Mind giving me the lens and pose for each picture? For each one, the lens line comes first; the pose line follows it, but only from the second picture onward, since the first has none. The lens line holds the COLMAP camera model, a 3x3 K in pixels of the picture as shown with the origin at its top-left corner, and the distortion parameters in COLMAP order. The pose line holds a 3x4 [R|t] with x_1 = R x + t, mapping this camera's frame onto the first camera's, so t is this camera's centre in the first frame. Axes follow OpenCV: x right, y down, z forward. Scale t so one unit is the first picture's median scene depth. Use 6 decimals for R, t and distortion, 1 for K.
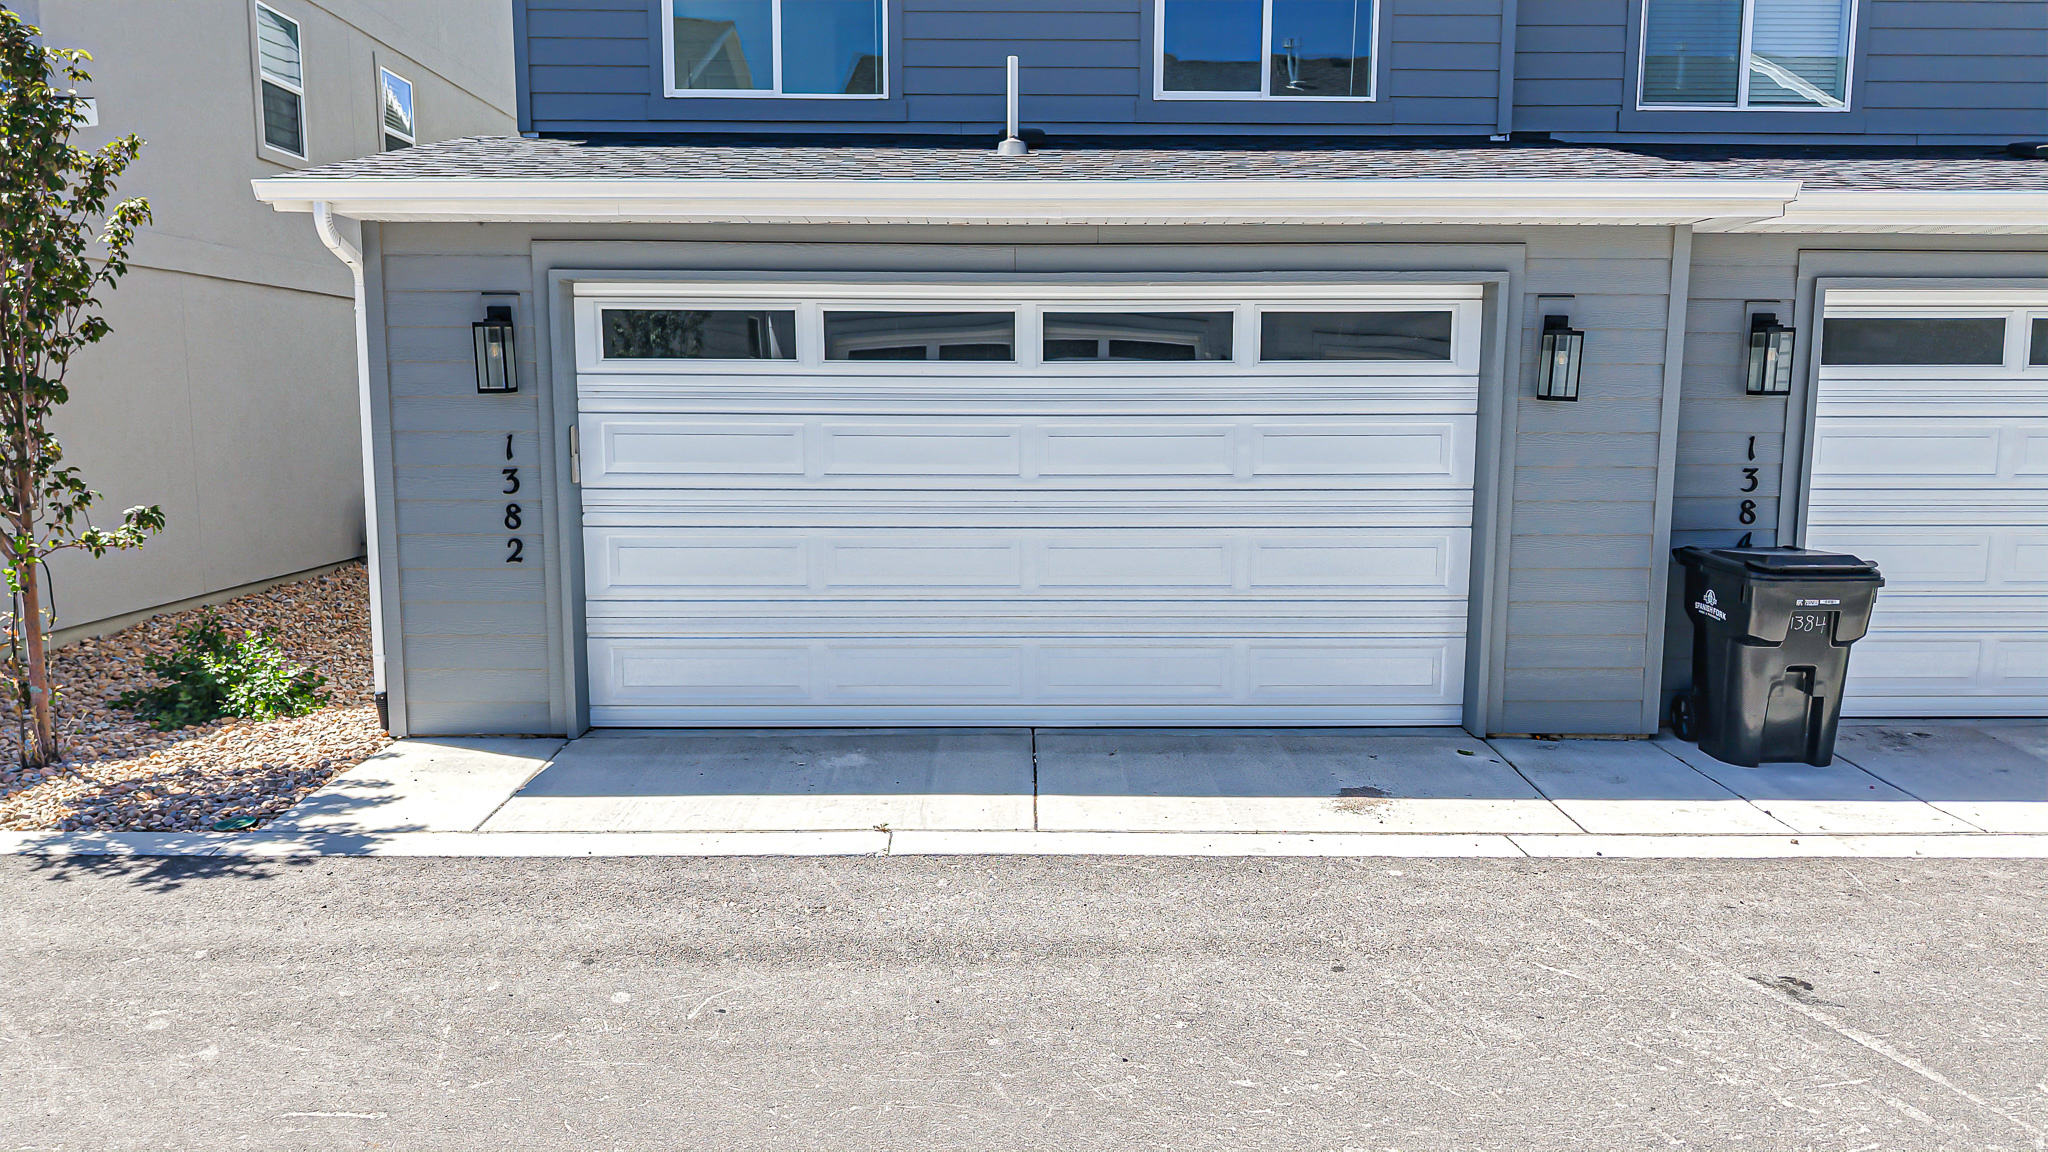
lens RADIAL K [[1374.2, 0, 1022.7], [0, 1374.2, 578.8], [0, 0, 1]] dist [0.020632, -0.024047]
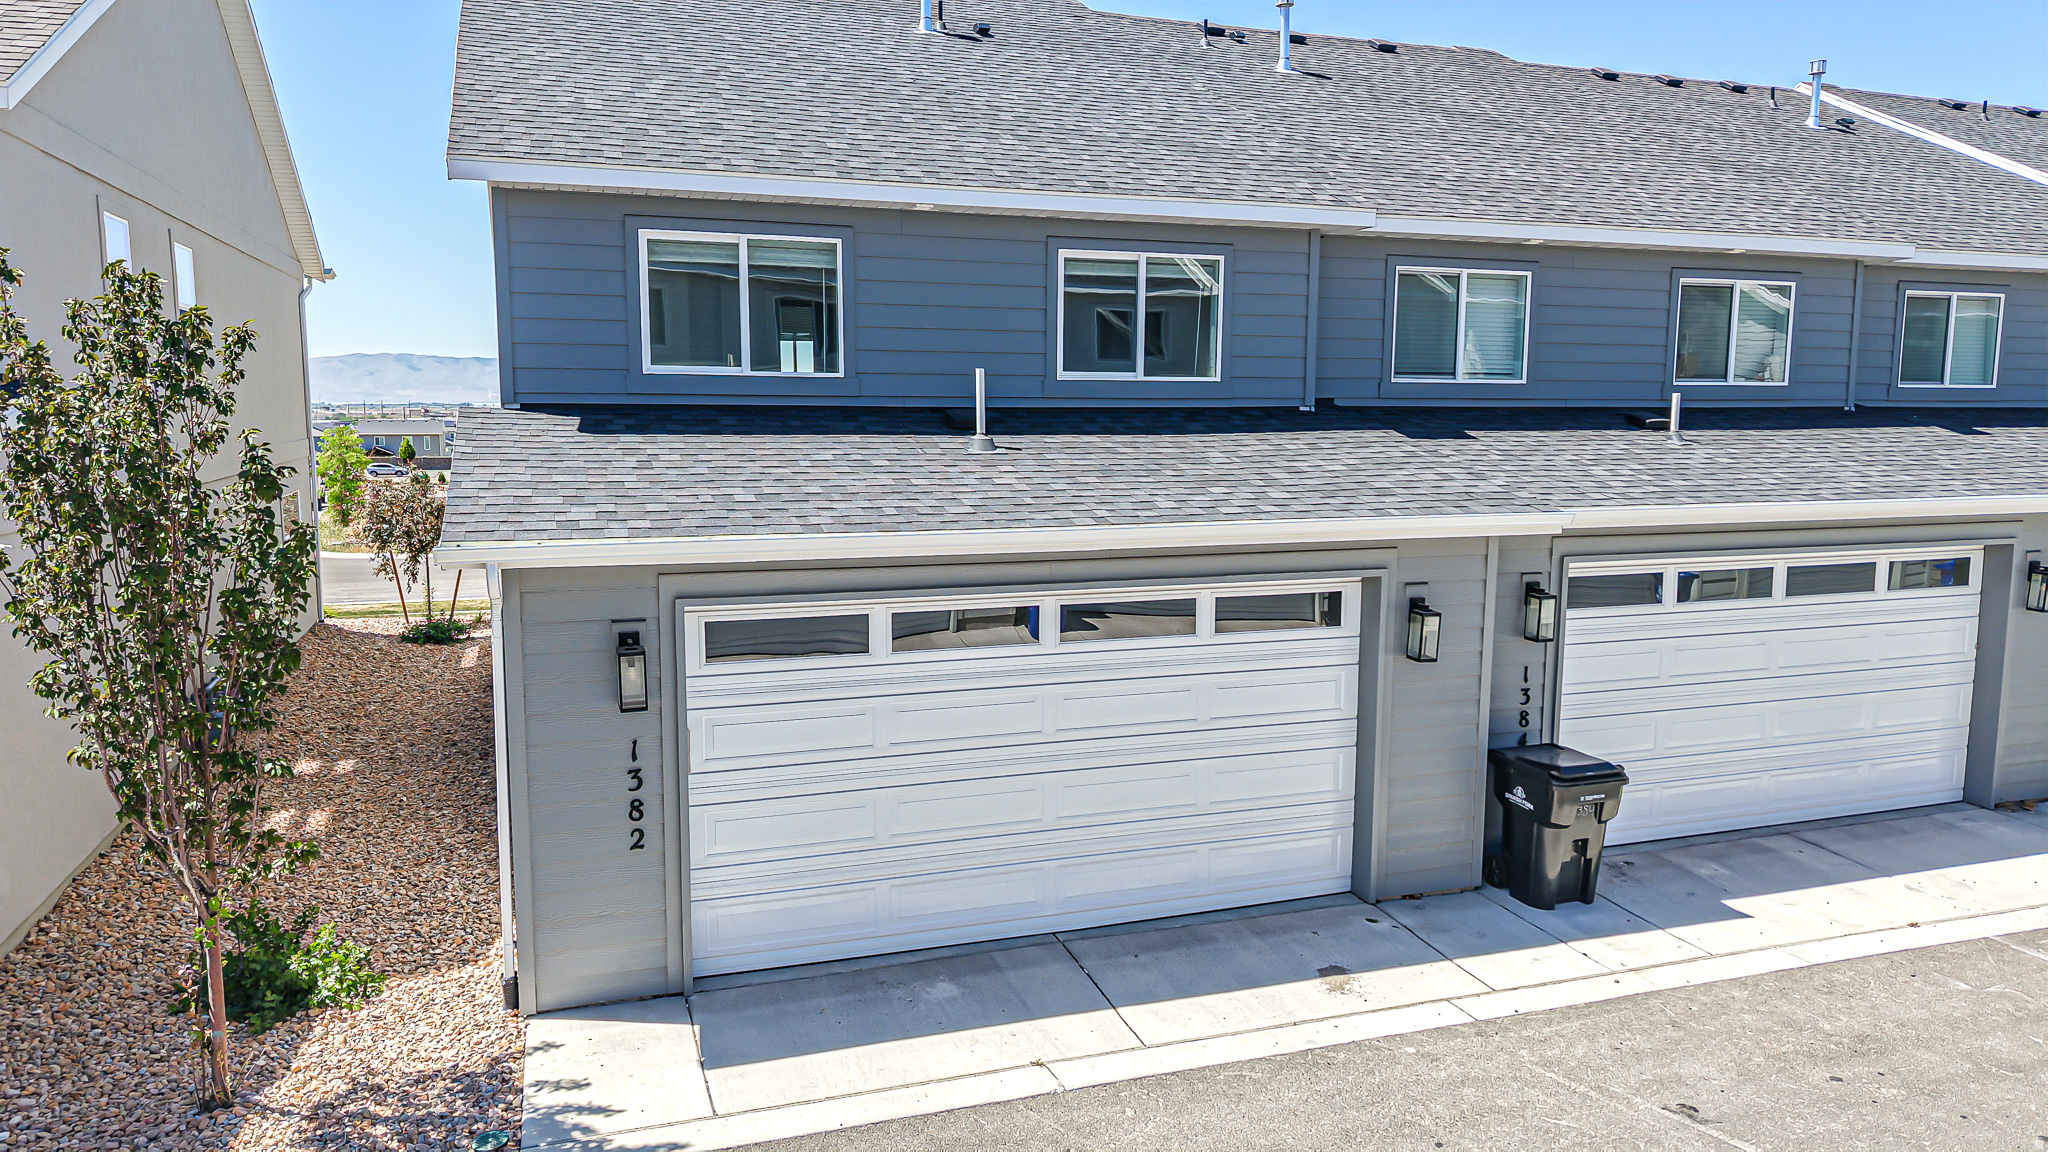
lens RADIAL K [[1369.7, 0, 1024.3], [0, 1369.7, 577.9], [0, 0, 1]] dist [0.026835, -0.030497]
pose [[0.947617, -0.038324, 0.317101, -0.420800], [0.038563, 0.999241, 0.005524, -0.232167], [-0.317072, 0.006993, 0.948376, -0.180882]]
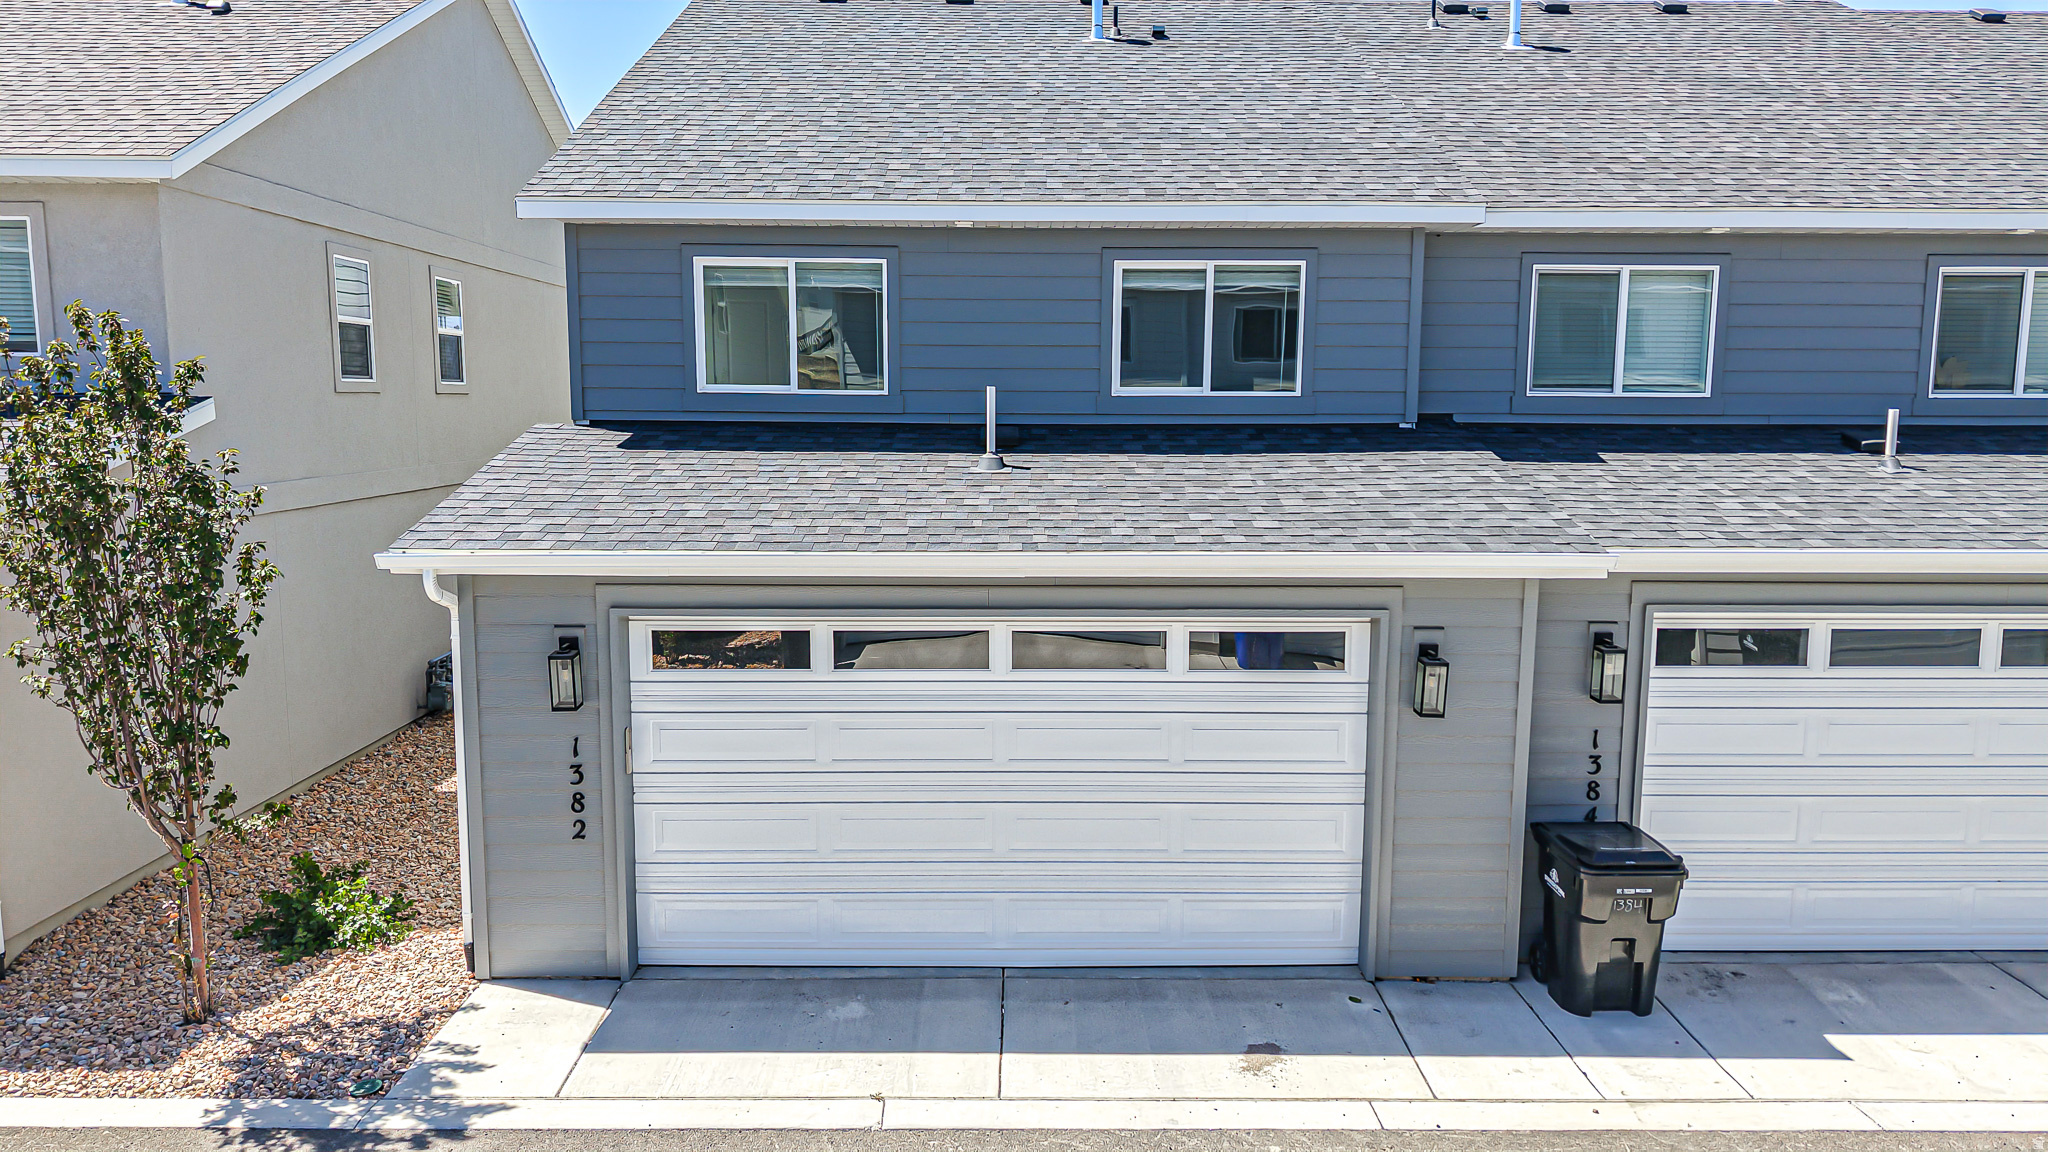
lens RADIAL K [[1369.7, 0, 1024.3], [0, 1369.7, 577.9], [0, 0, 1]] dist [0.026835, -0.030497]
pose [[0.999995, 0.002750, -0.001343, 0.027914], [-0.002751, 0.999996, -0.000435, -0.246595], [0.001342, 0.000439, 0.999999, -0.221808]]
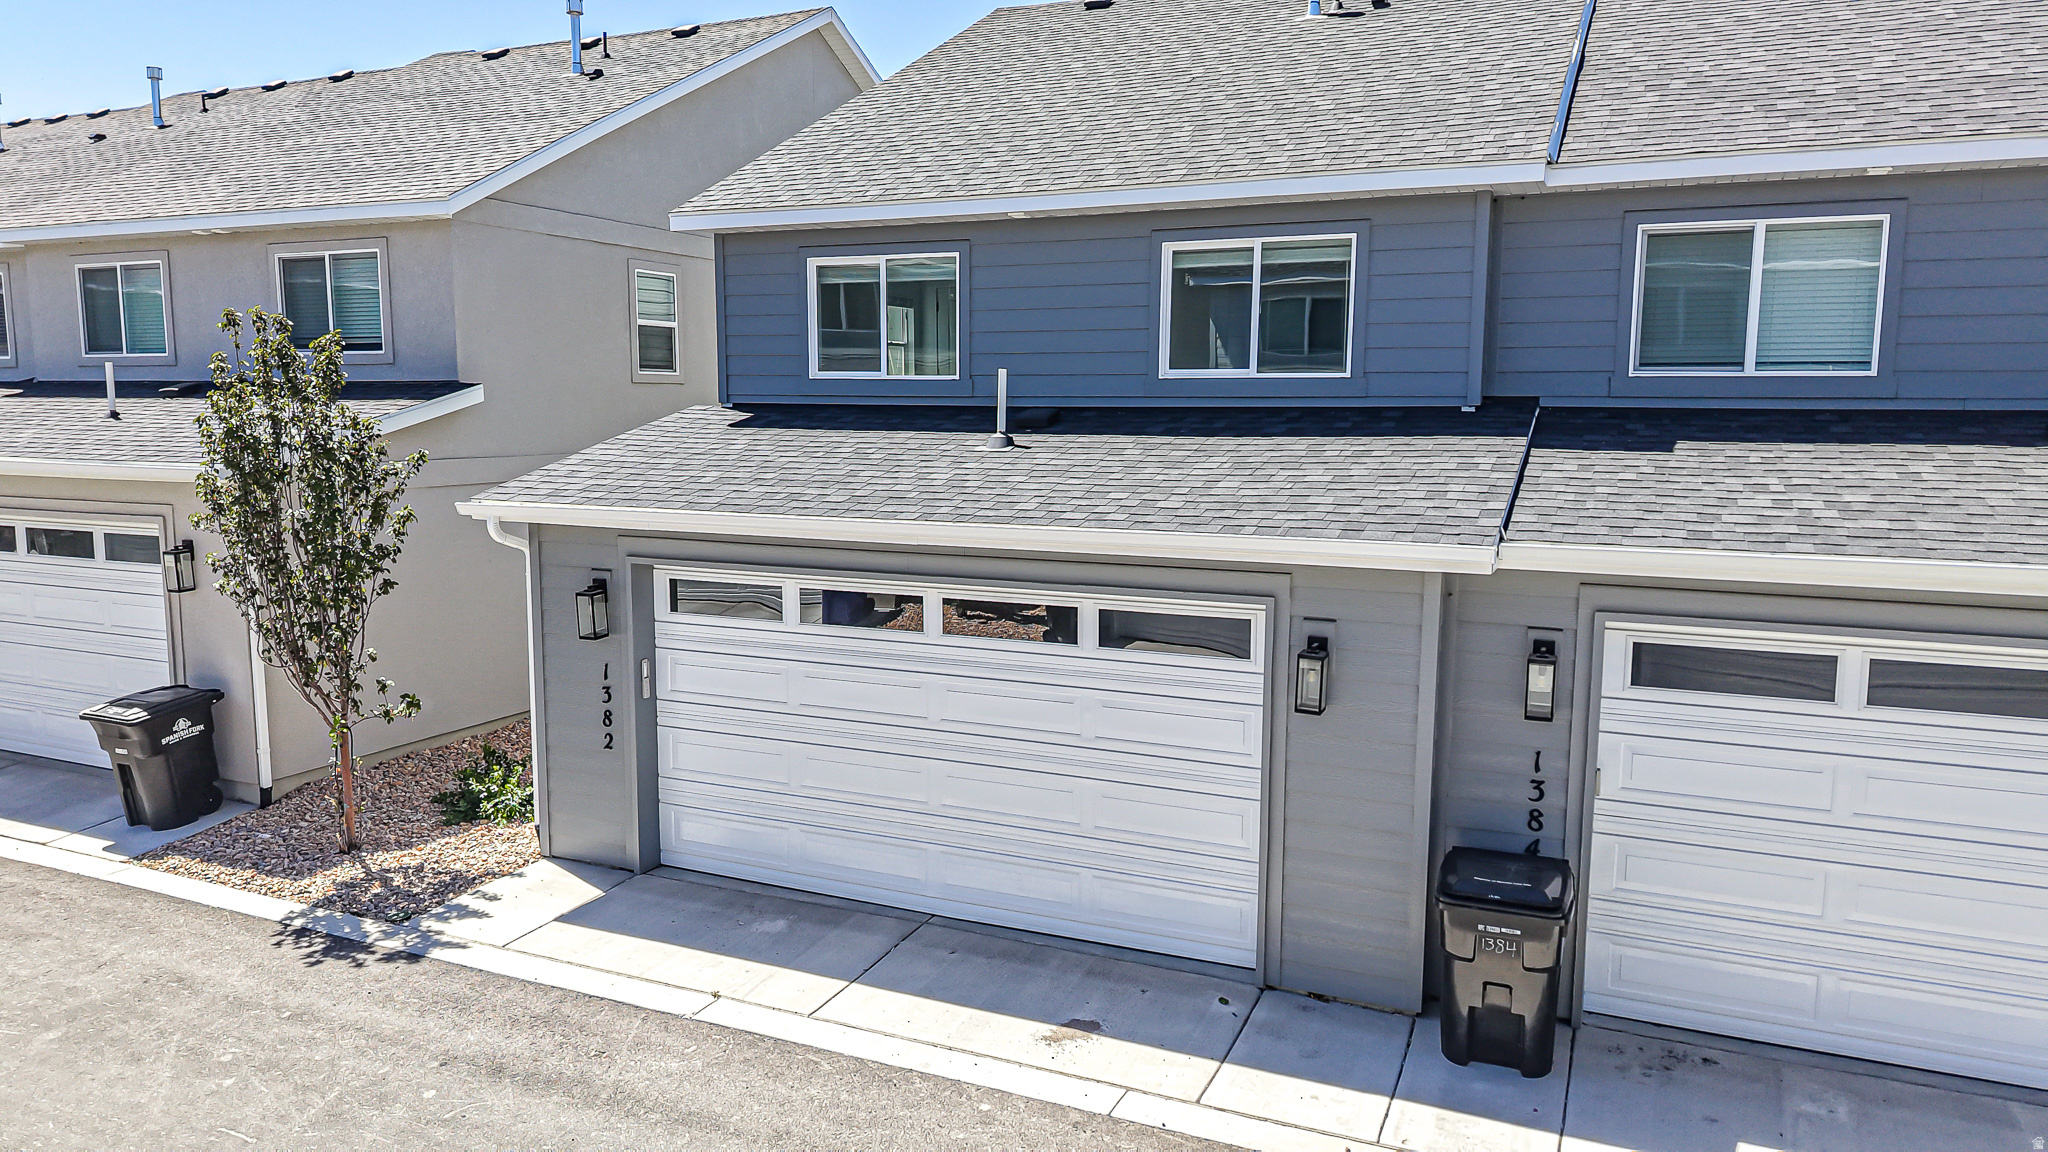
lens RADIAL K [[1369.7, 0, 1024.3], [0, 1369.7, 577.9], [0, 0, 1]] dist [0.026835, -0.030497]
pose [[0.906286, 0.056908, -0.418817, 0.635673], [-0.057911, 0.998268, 0.010328, -0.235841], [0.418680, 0.014894, 0.908012, -0.140688]]
